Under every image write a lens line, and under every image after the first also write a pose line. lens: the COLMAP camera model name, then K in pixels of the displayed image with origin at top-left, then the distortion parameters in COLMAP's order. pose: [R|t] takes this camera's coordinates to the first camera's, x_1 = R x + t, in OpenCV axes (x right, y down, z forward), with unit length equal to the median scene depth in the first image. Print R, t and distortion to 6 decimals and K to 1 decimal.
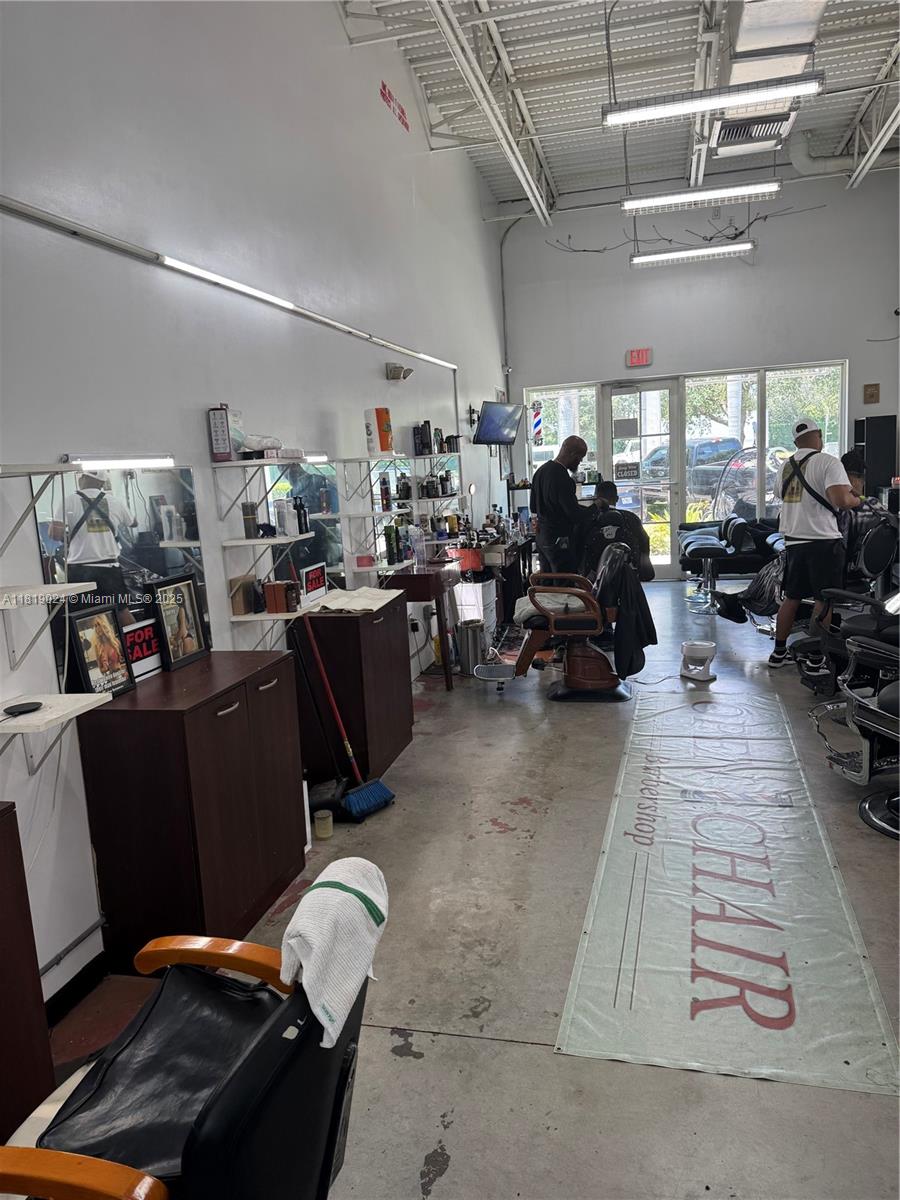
lens RADIAL K [[834.8, 0, 458.8], [0, 834.8, 598.7], [0, 0, 1]] dist [0.131759, -0.206298]
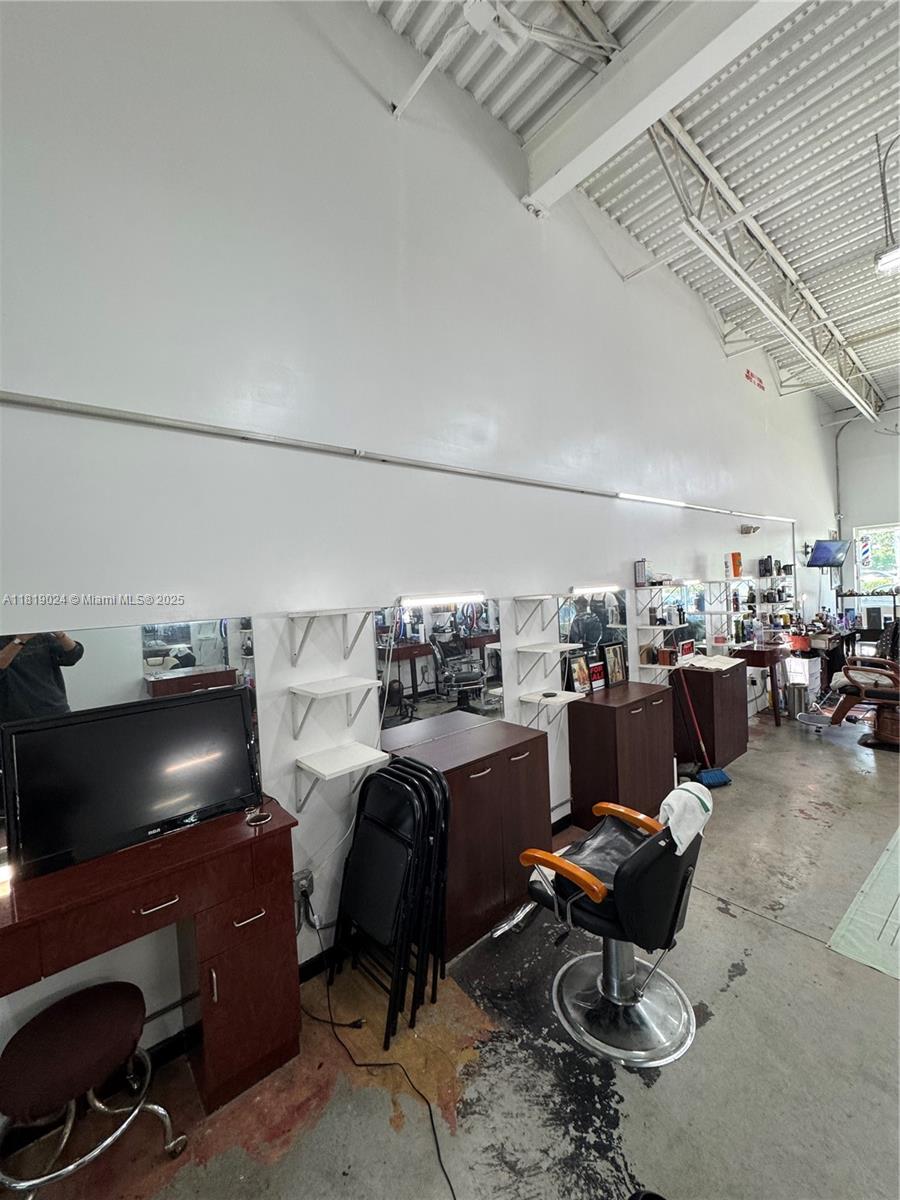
lens RADIAL K [[481.4, 0, 451.4], [0, 481.4, 600.9], [0, 0, 1]] dist [-0.004007, 0.000701]
pose [[0.805544, 0.033152, -0.591608, 0.029050], [-0.091511, 0.993415, -0.068934, -0.007412], [0.585428, 0.109668, 0.803273, -0.145371]]
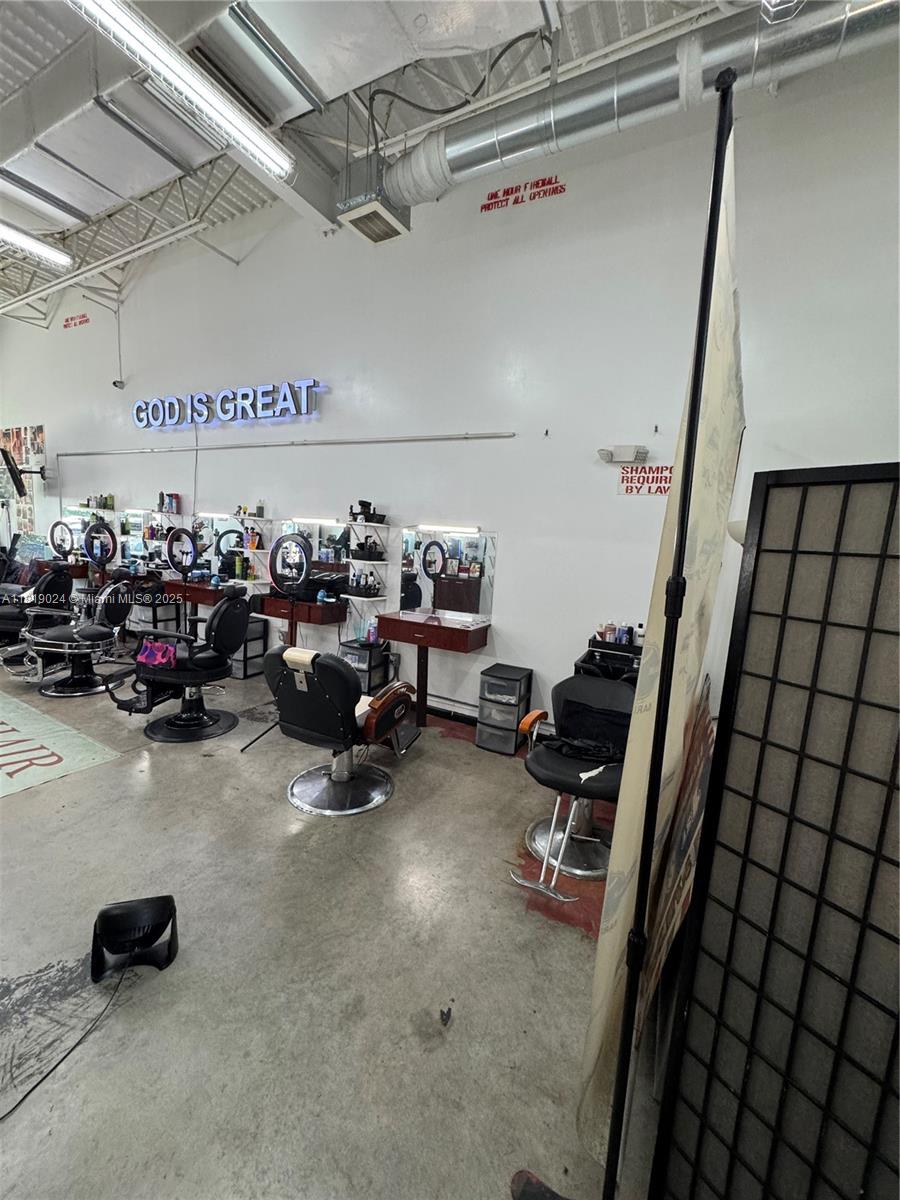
lens RADIAL K [[480.7, 0, 451.5], [0, 480.7, 601.3], [0, 0, 1]] dist [-0.004545, 0.000681]
pose [[0.245568, -0.056610, 0.967725, -0.333209], [0.080976, 0.996002, 0.037715, 0.055956], [-0.965991, 0.069101, 0.249170, -0.217821]]
